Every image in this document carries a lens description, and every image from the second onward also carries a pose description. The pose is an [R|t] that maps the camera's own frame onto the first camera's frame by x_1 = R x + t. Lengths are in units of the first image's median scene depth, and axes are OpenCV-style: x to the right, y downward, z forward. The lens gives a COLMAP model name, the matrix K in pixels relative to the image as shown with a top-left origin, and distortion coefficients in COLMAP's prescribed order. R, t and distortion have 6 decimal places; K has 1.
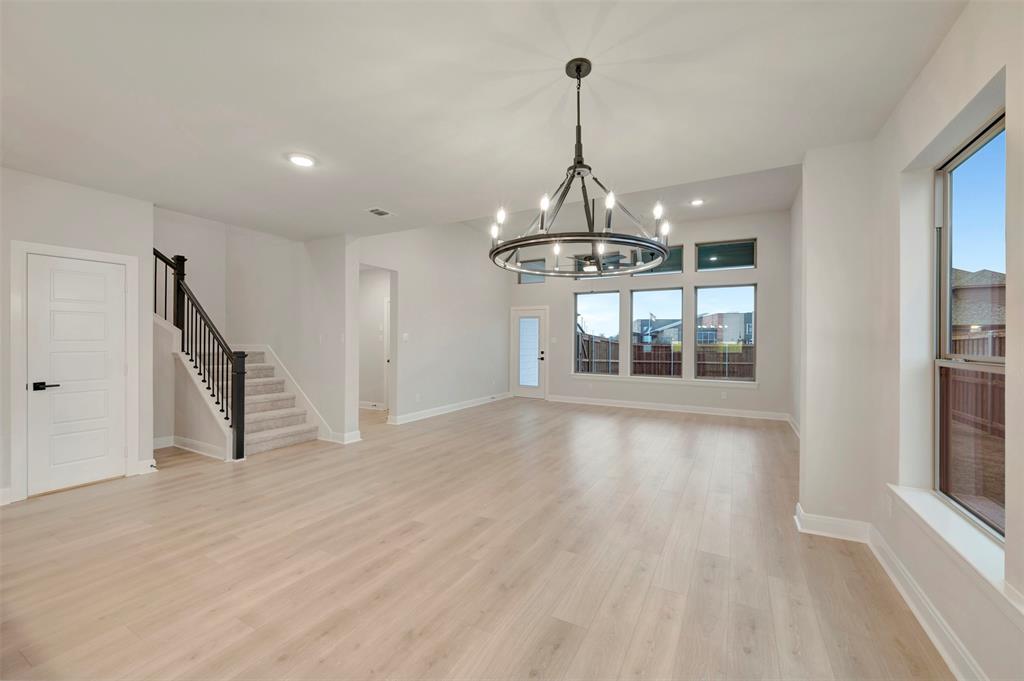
lens RADIAL K [[404.7, 0, 517.1], [0, 404.7, 337.4], [0, 0, 1]] dist [0.001141, 0.000021]
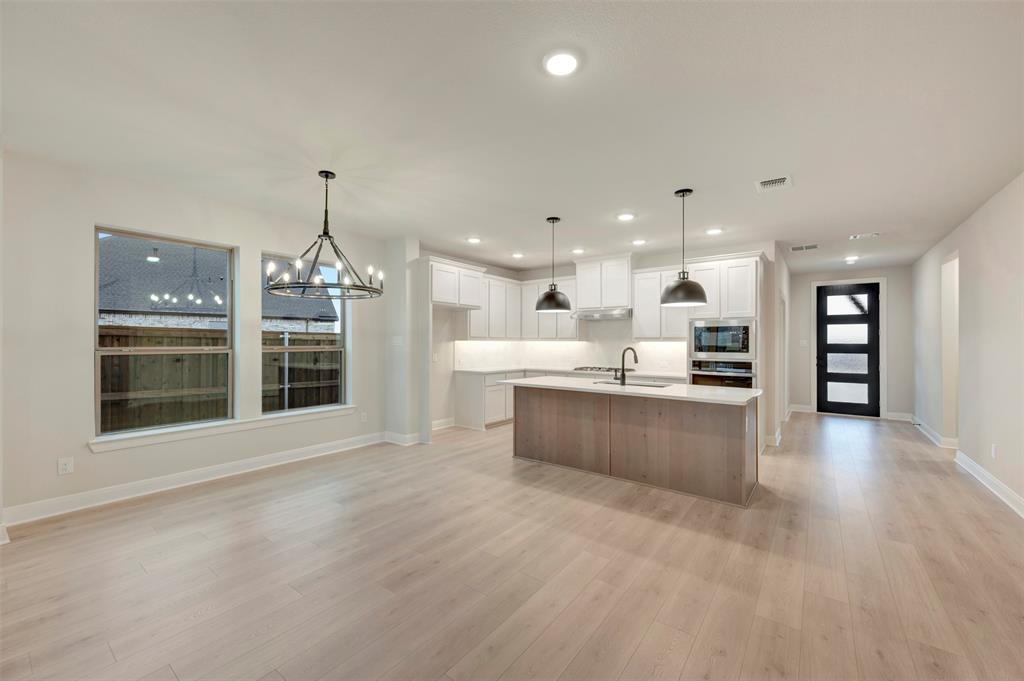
lens RADIAL K [[404.7, 0, 517.7], [0, 404.7, 341.1], [0, 0, 1]] dist [0.001141, 0.000021]
pose [[-0.989747, -0.009819, 0.142494, -0.301245], [-0.011216, 0.999897, -0.009007, 0.004553], [-0.142391, -0.010513, -0.989755, 0.891030]]
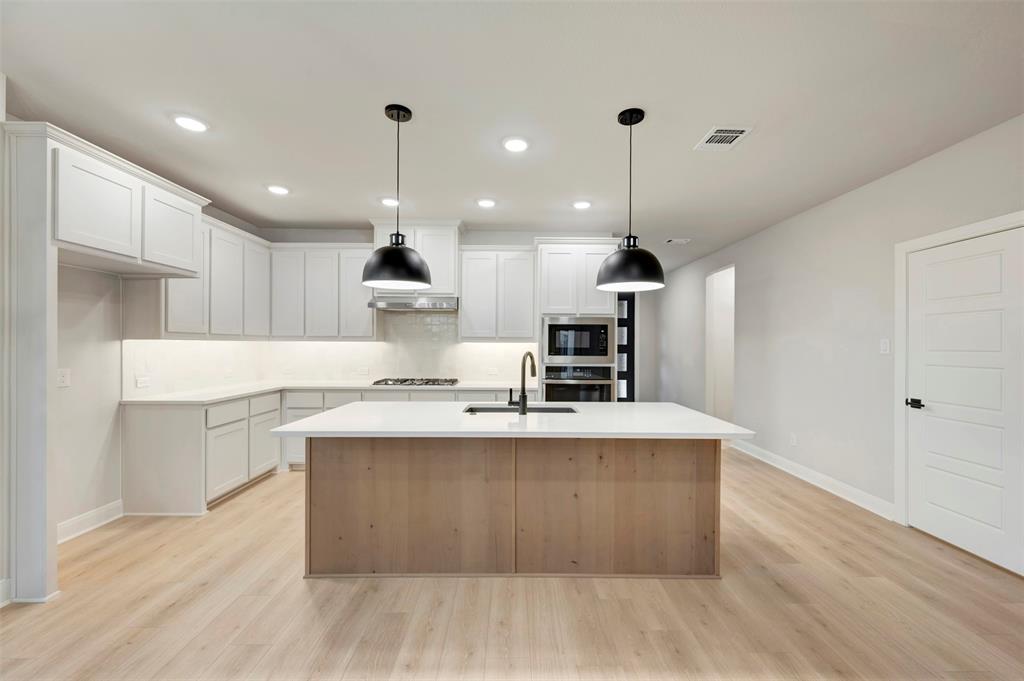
lens RADIAL K [[404.7, 0, 517.2], [0, 404.7, 343.0], [0, 0, 1]] dist [0.001141, 0.000021]
pose [[-0.871775, -0.012291, -0.489752, -0.160219], [-0.007492, 0.999903, -0.011757, 0.002198], [0.489849, -0.006580, -0.871783, 0.529162]]
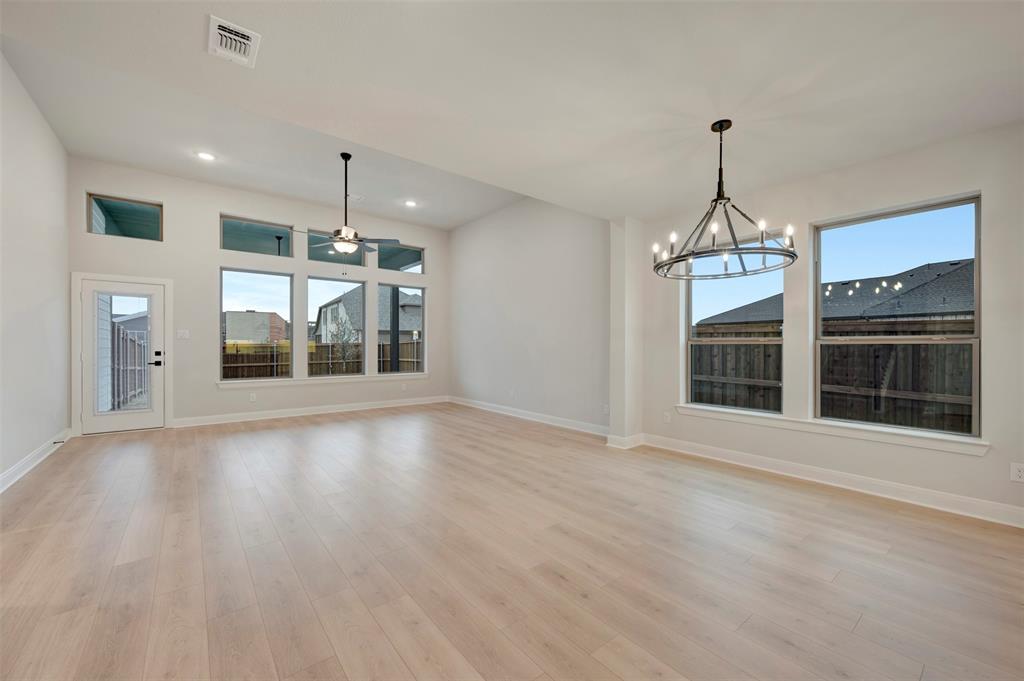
lens RADIAL K [[404.7, 0, 515.8], [0, 404.7, 349.3], [0, 0, 1]] dist [0.001141, 0.000021]
pose [[0.384591, -0.015136, 0.922963, -0.491526], [-0.007324, 0.999784, 0.019448, 0.023651], [-0.923058, -0.014239, 0.384397, 0.396182]]
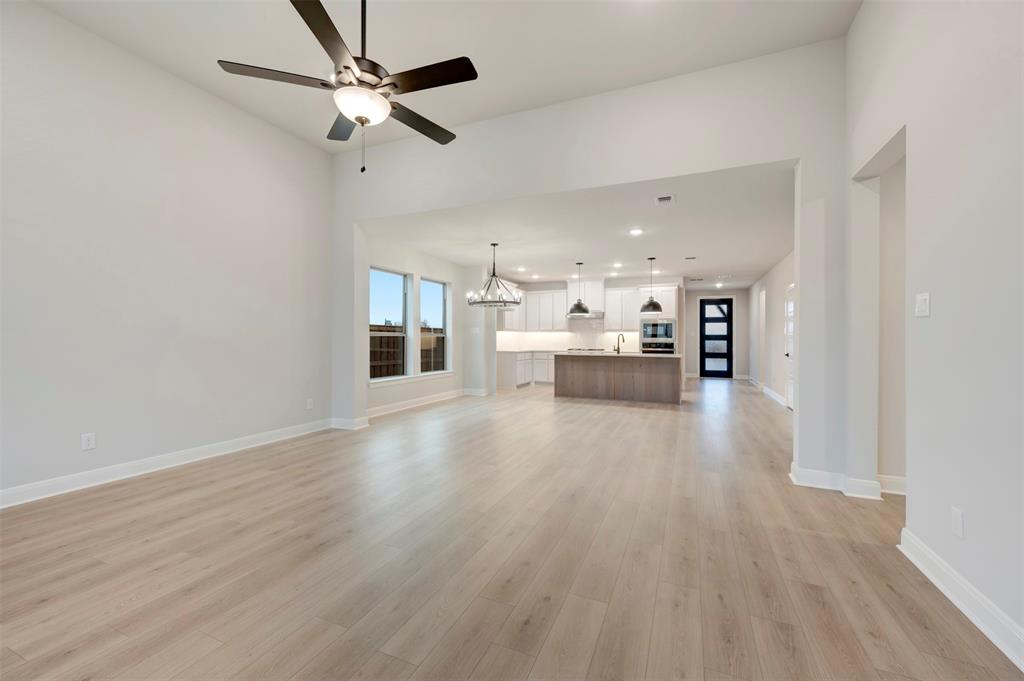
lens RADIAL K [[404.7, 0, 518.0], [0, 404.7, 337.8], [0, 0, 1]] dist [0.001141, 0.000021]
pose [[-0.995498, -0.011209, -0.094114, 0.091329], [-0.010345, 0.999900, -0.009657, 0.037908], [0.094213, -0.008640, -0.995515, 1.501973]]
